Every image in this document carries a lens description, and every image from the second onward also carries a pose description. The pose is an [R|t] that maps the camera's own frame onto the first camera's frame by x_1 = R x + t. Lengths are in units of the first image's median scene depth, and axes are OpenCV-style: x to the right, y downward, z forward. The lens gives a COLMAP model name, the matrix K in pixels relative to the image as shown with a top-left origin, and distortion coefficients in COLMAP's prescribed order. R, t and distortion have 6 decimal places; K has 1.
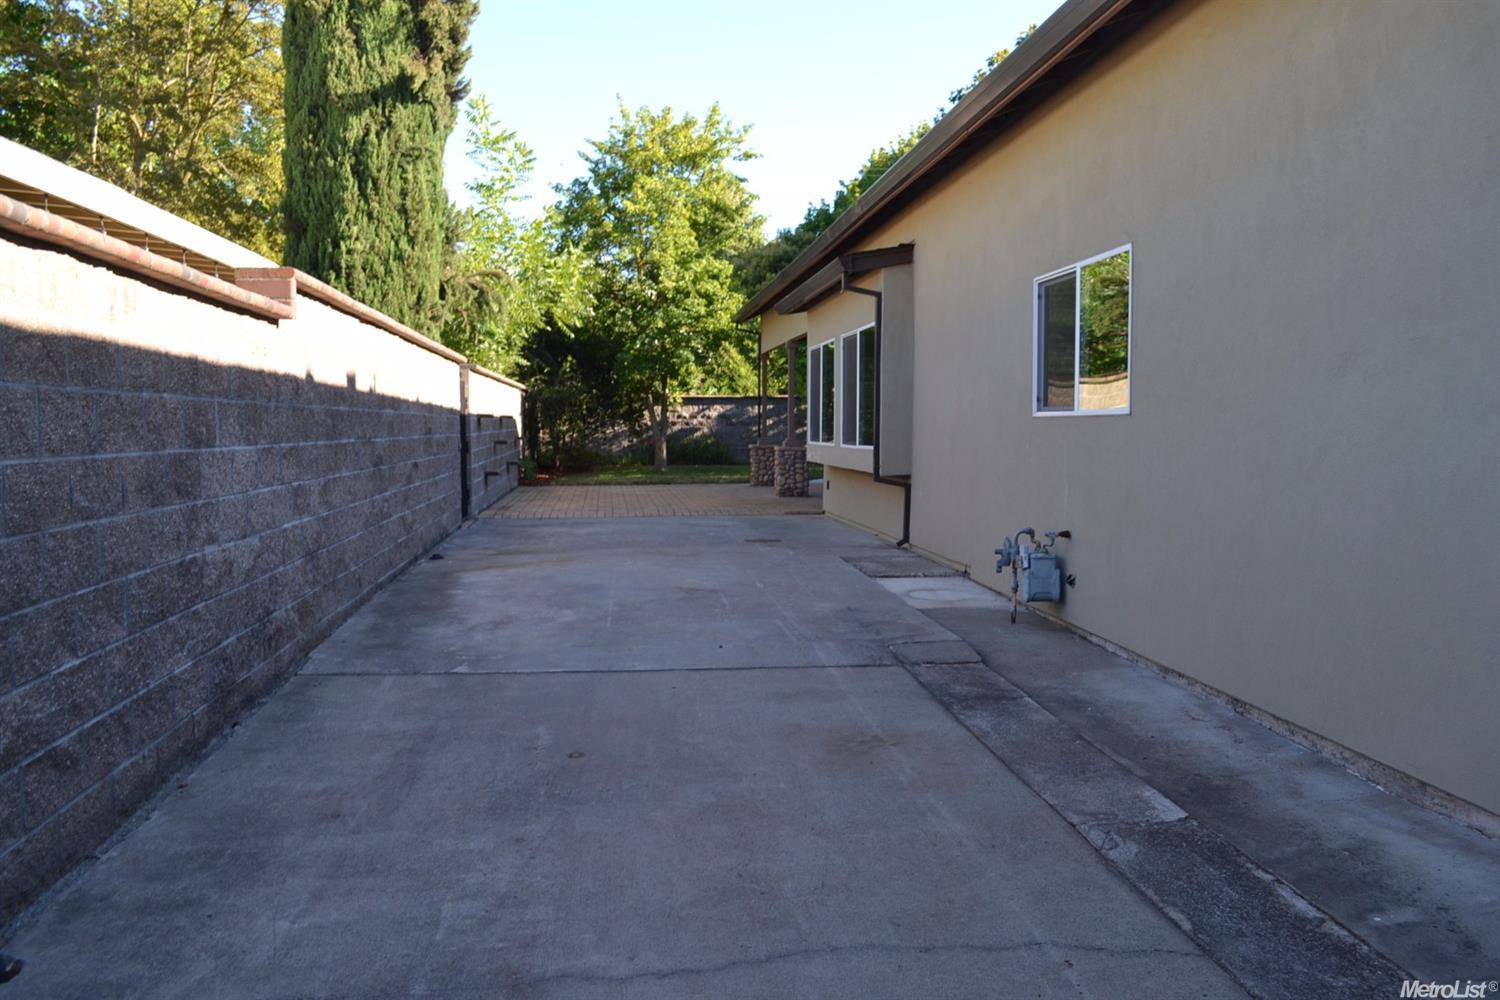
lens RADIAL K [[1181.8, 0, 750.0], [0, 1181.8, 500.0], [0, 0, 1]] dist [0.003648, 0.000256]
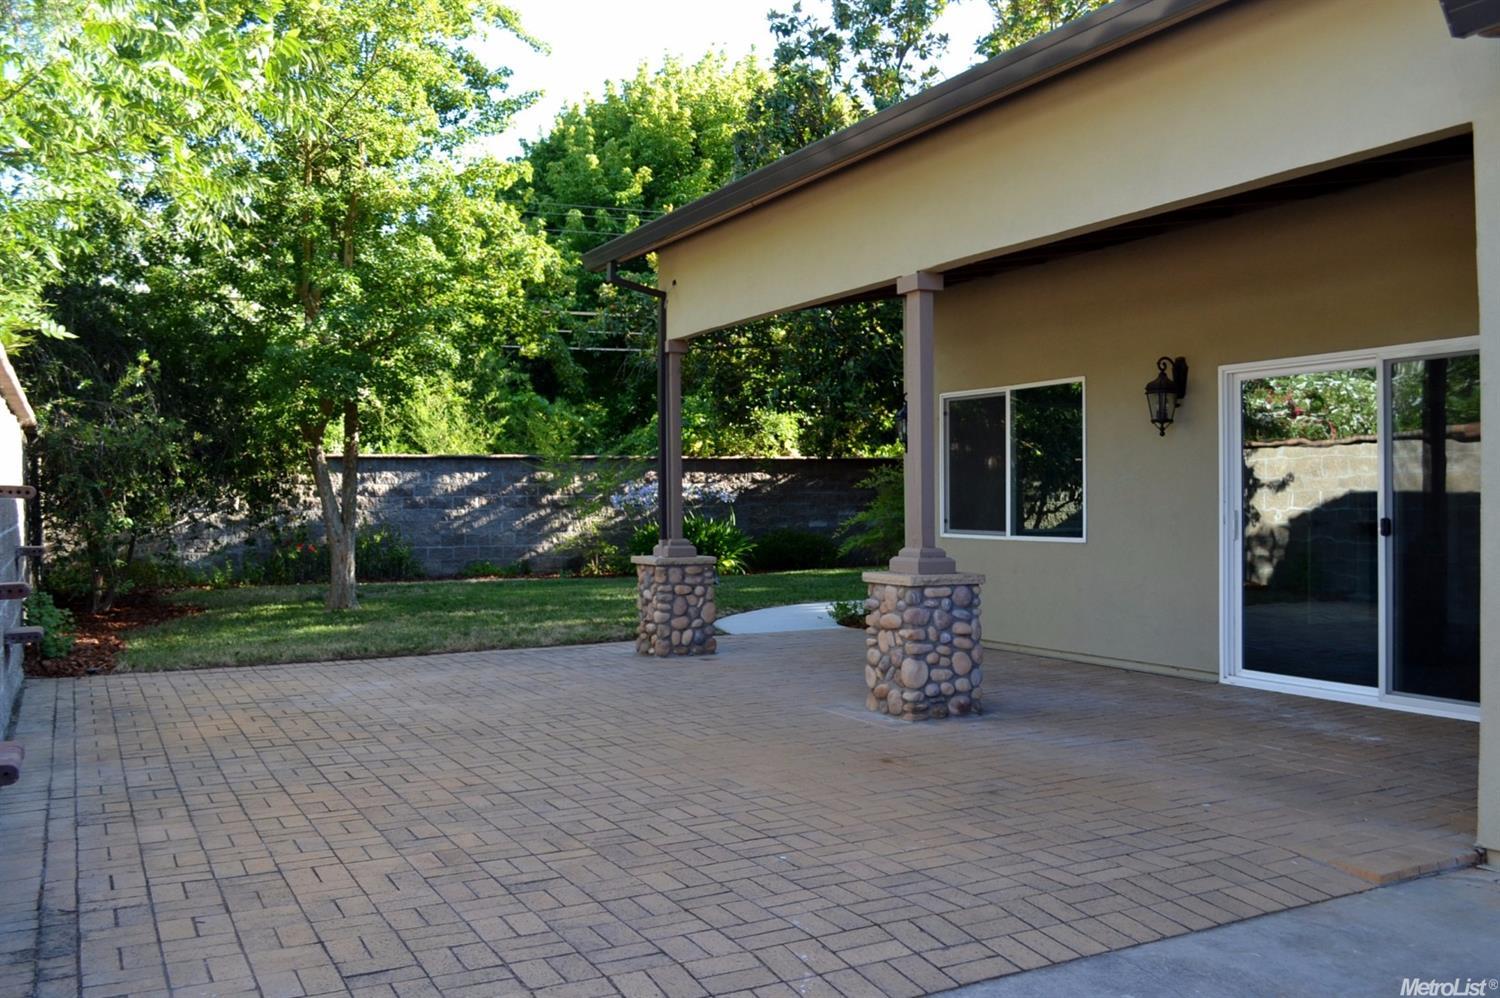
lens RADIAL K [[1283.6, 0, 750.0], [0, 1283.6, 499.0], [0, 0, 1]] dist [-0.080200, -0.003145]
pose [[0.931329, -0.003195, 0.364164, -0.111101], [0.027576, 0.997709, -0.061772, -0.032781], [-0.363132, 0.067572, 0.929284, 0.483701]]
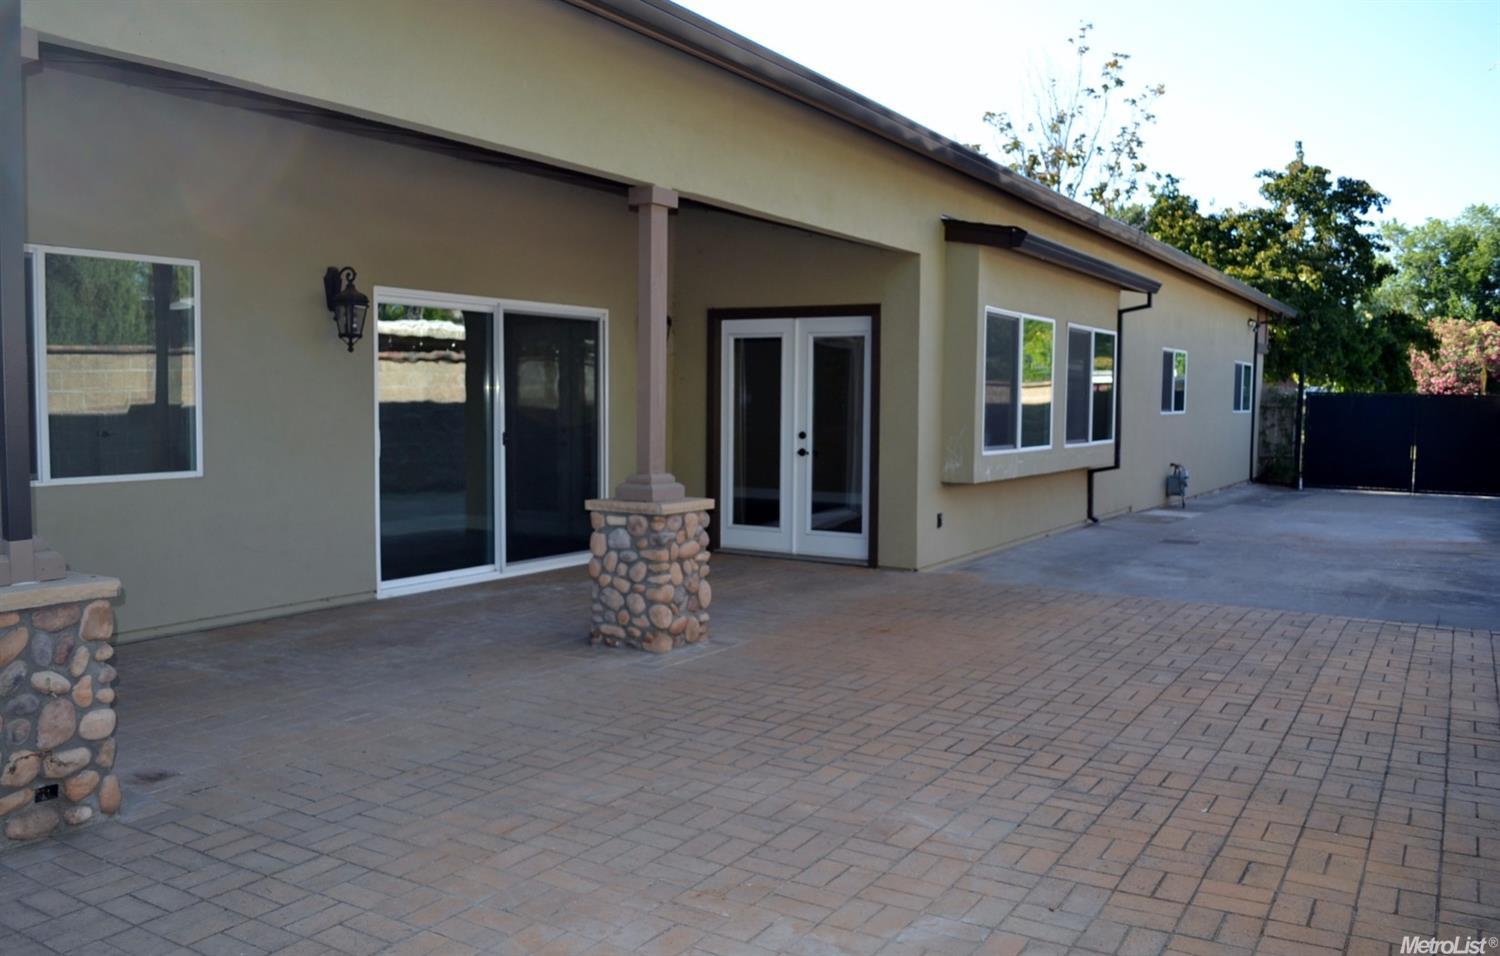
lens RADIAL K [[1201.9, 0, 750.0], [0, 1201.9, 478.0], [0, 0, 1]] dist [-0.001098, -0.000616]
pose [[-0.788825, -0.047709, 0.612763, -0.149101], [0.031087, 0.992609, 0.117303, -0.068344], [-0.613831, 0.111581, -0.781512, 0.934531]]
